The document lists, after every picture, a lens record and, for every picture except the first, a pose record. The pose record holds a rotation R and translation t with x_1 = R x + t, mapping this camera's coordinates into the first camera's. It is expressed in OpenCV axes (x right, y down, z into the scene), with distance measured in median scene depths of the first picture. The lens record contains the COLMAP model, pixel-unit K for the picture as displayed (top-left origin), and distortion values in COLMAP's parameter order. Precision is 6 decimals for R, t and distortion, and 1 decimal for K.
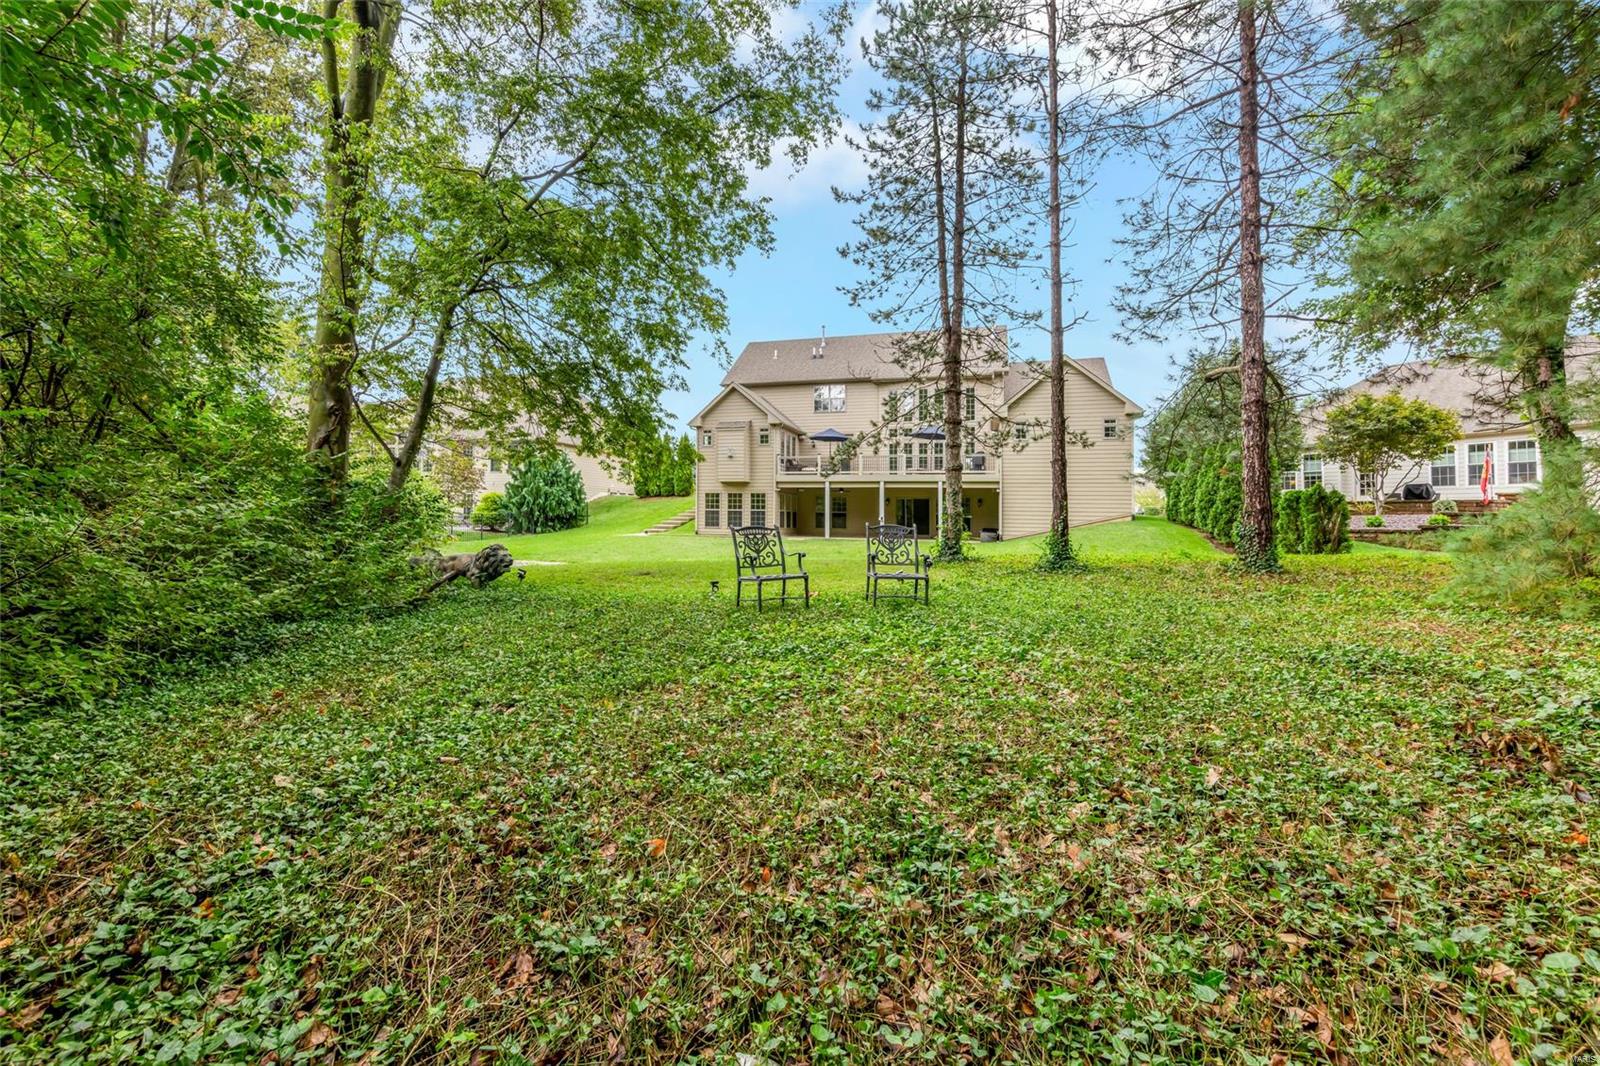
lens RADIAL K [[616.8, 0, 796.9], [0, 616.8, 531.8], [0, 0, 1]] dist [0.000919, 0.000109]
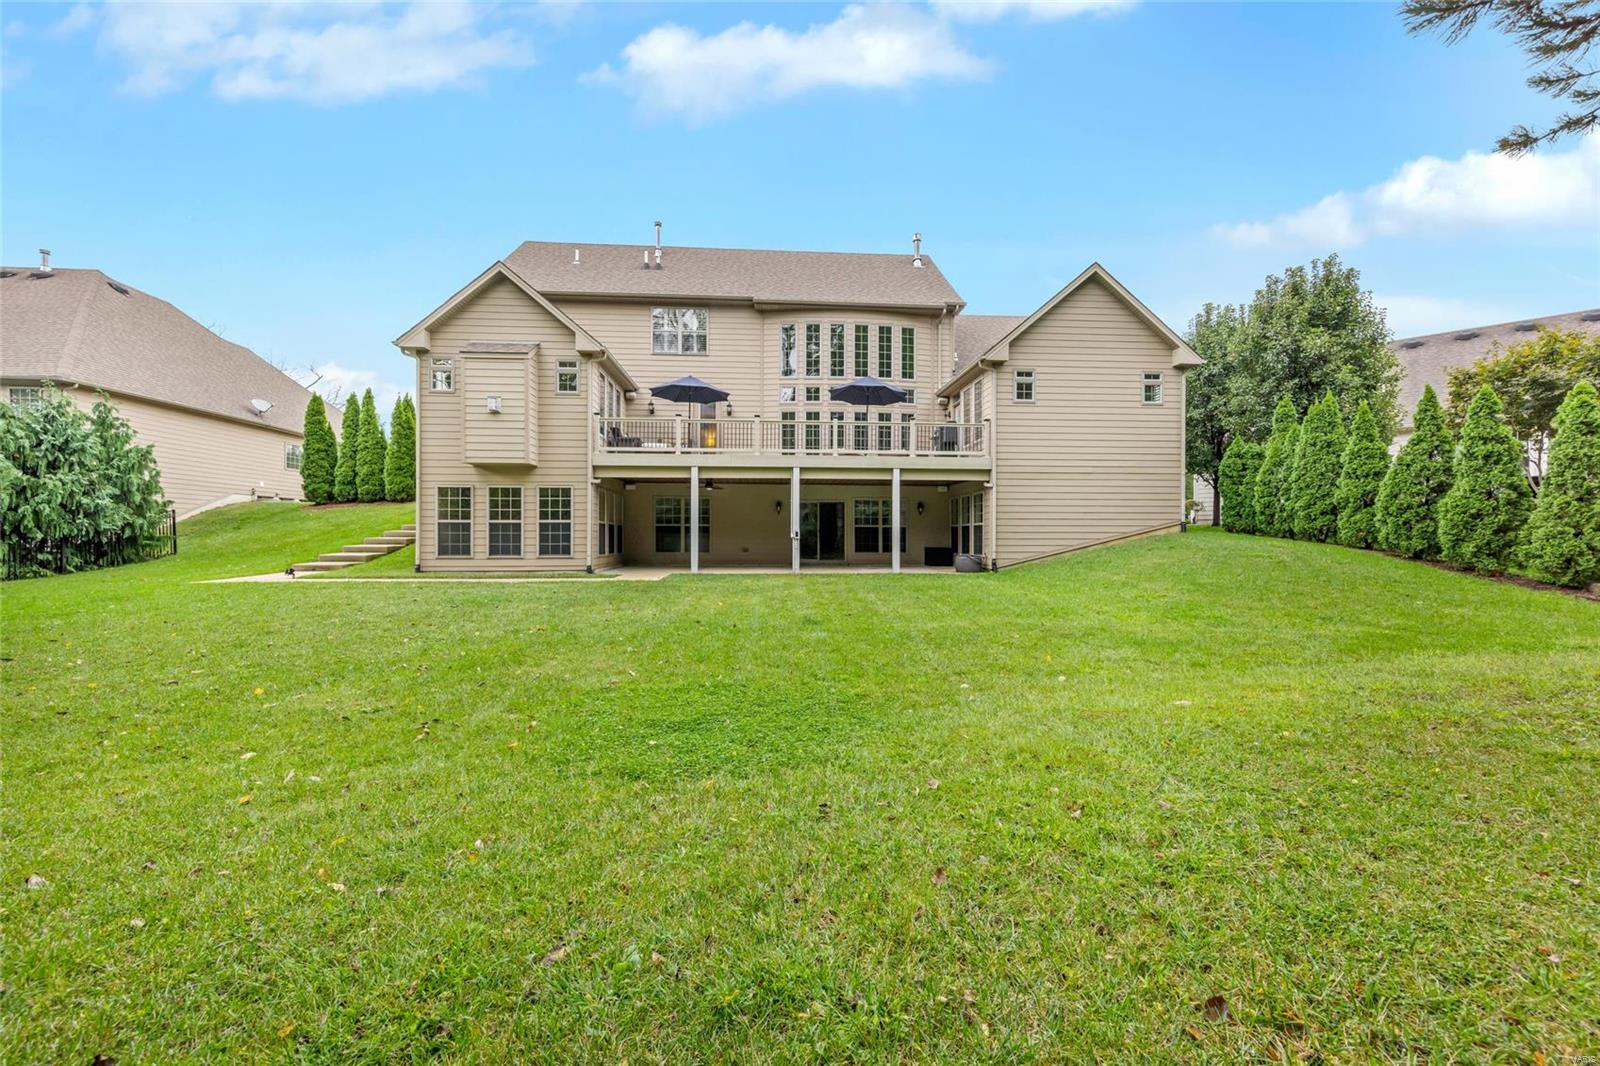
lens RADIAL K [[642.5, 0, 800.0], [0, 642.5, 533.0], [0, 0, 1]] dist [0.001125, 0.000053]
pose [[0.936614, -0.016225, 0.349988, -0.059124], [0.022593, 0.999645, -0.014119, -0.013172], [-0.349634, 0.021131, 0.936648, 0.427951]]
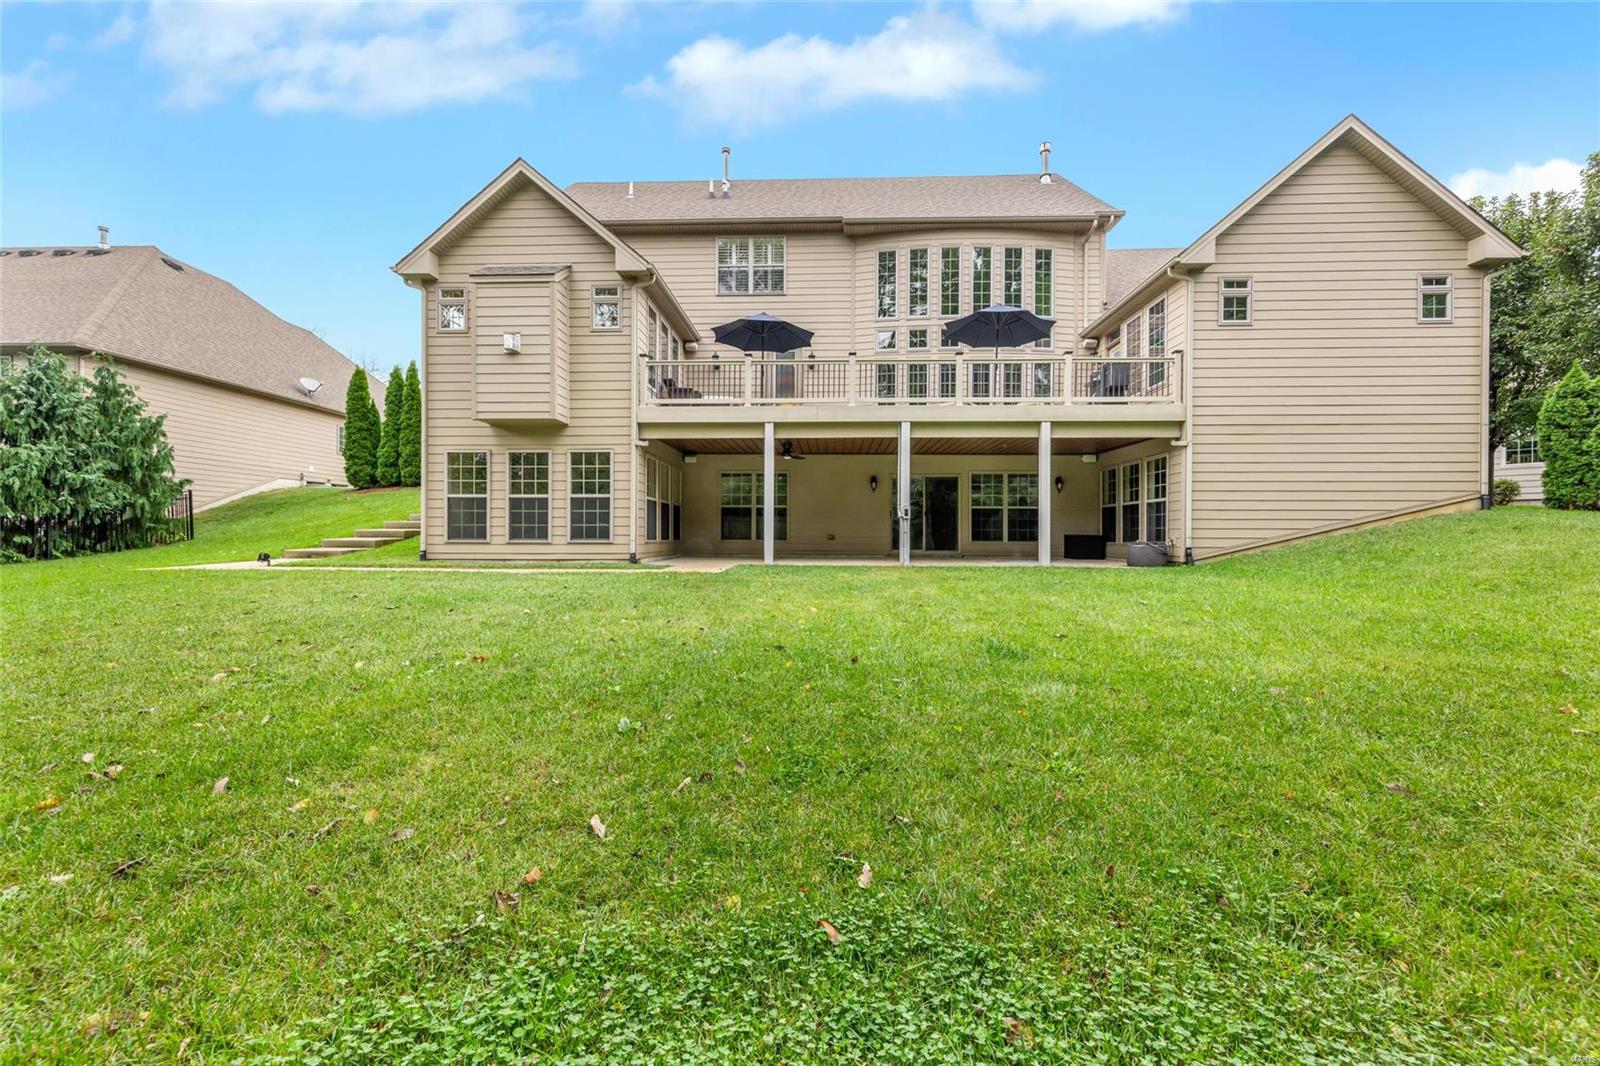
lens RADIAL K [[642.5, 0, 800.0], [0, 642.5, 533.0], [0, 0, 1]] dist [0.001125, 0.000053]
pose [[0.969580, -0.014844, 0.244324, -0.033741], [0.018756, 0.999730, -0.013694, -0.003117], [-0.244055, 0.017860, 0.969597, 0.565554]]
